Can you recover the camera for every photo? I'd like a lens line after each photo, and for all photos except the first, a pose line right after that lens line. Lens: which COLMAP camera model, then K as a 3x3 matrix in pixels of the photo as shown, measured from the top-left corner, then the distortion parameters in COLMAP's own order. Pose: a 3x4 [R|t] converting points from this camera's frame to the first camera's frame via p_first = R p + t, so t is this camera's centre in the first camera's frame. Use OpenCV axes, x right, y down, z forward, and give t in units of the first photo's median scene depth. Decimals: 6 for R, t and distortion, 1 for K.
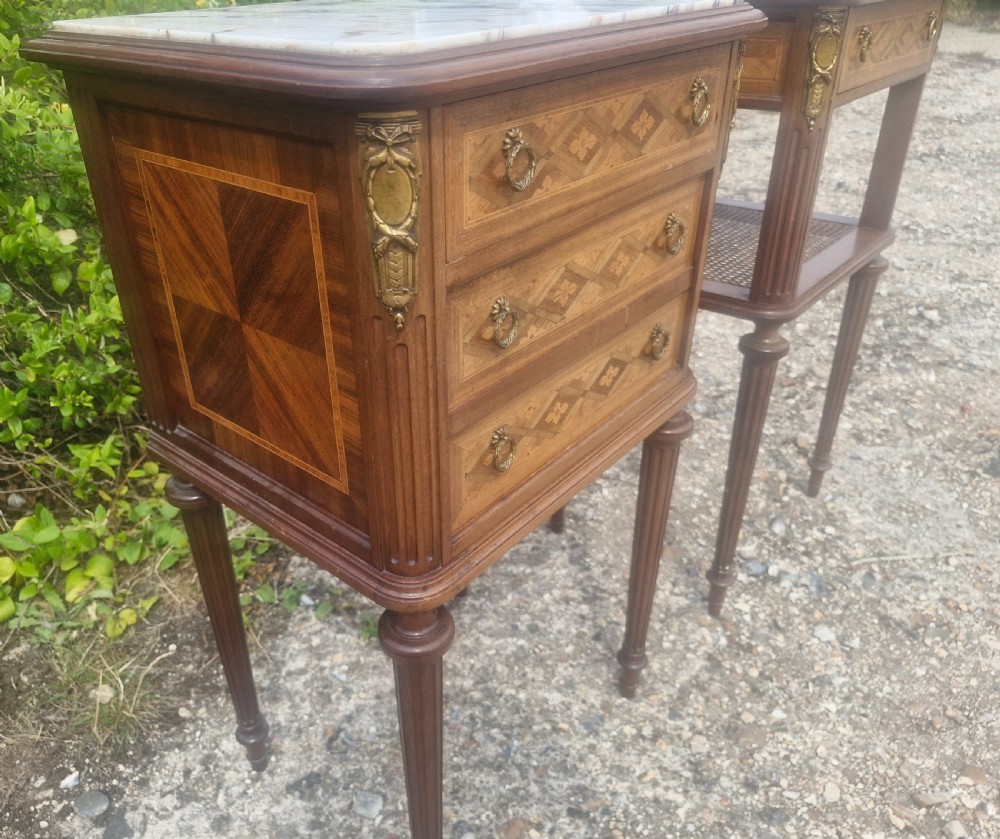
lens RADIAL K [[784.3, 0, 442.6], [0, 784.3, 419.1], [0, 0, 1]] dist [0.073721, -0.115325]
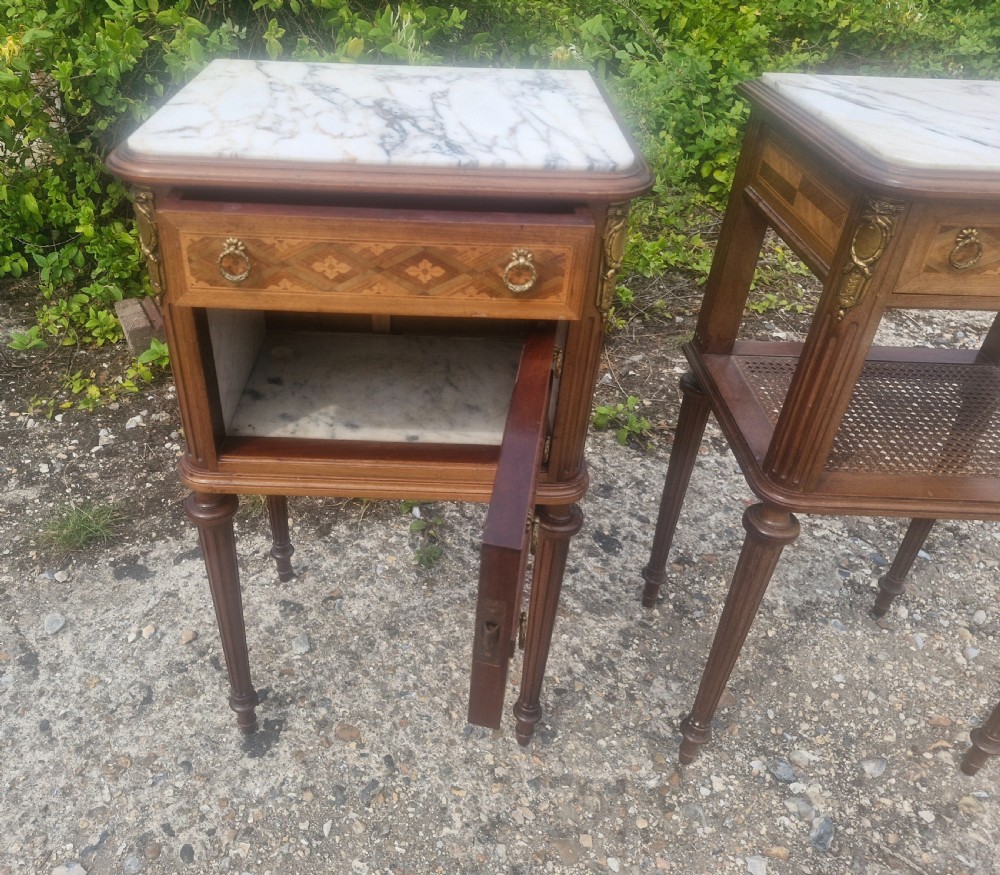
lens RADIAL K [[810.8, 0, 424.6], [0, 810.8, 419.2], [0, 0, 1]] dist [0.088952, -0.123452]
pose [[0.638646, 0.475794, -0.604773, 0.656156], [-0.425464, 0.873205, 0.237684, -0.250487], [0.641180, 0.105513, 0.760103, 0.040413]]
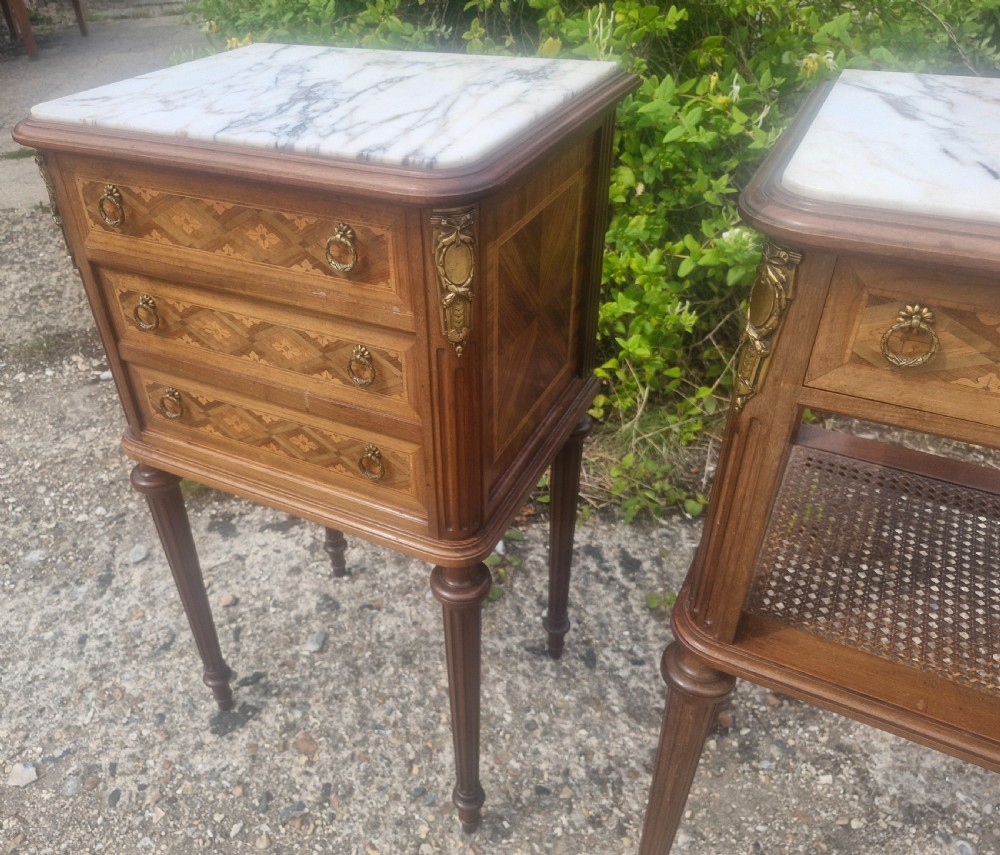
lens RADIAL K [[798.9, 0, 432.8], [0, 798.9, 415.3], [0, 0, 1]] dist [0.072979, -0.104169]
pose [[0.228316, 0.555743, -0.799388, 0.766453], [-0.464386, 0.783817, 0.412283, -0.429007], [0.855697, 0.277094, 0.437037, 0.451531]]
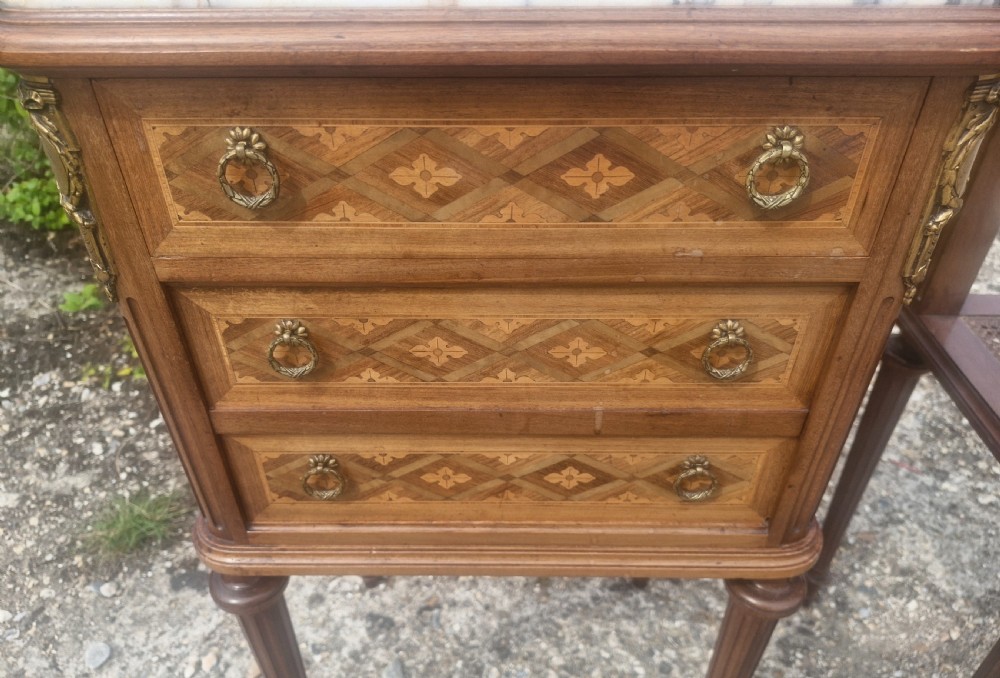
lens RADIAL K [[711.0, 0, 494.0], [0, 711.0, 372.8], [0, 0, 1]] dist [0.040018, -0.063289]
pose [[0.651523, 0.487404, -0.581339, 0.348649], [-0.394855, 0.872193, 0.288737, -0.211189], [0.647772, 0.041426, 0.760707, 0.300394]]
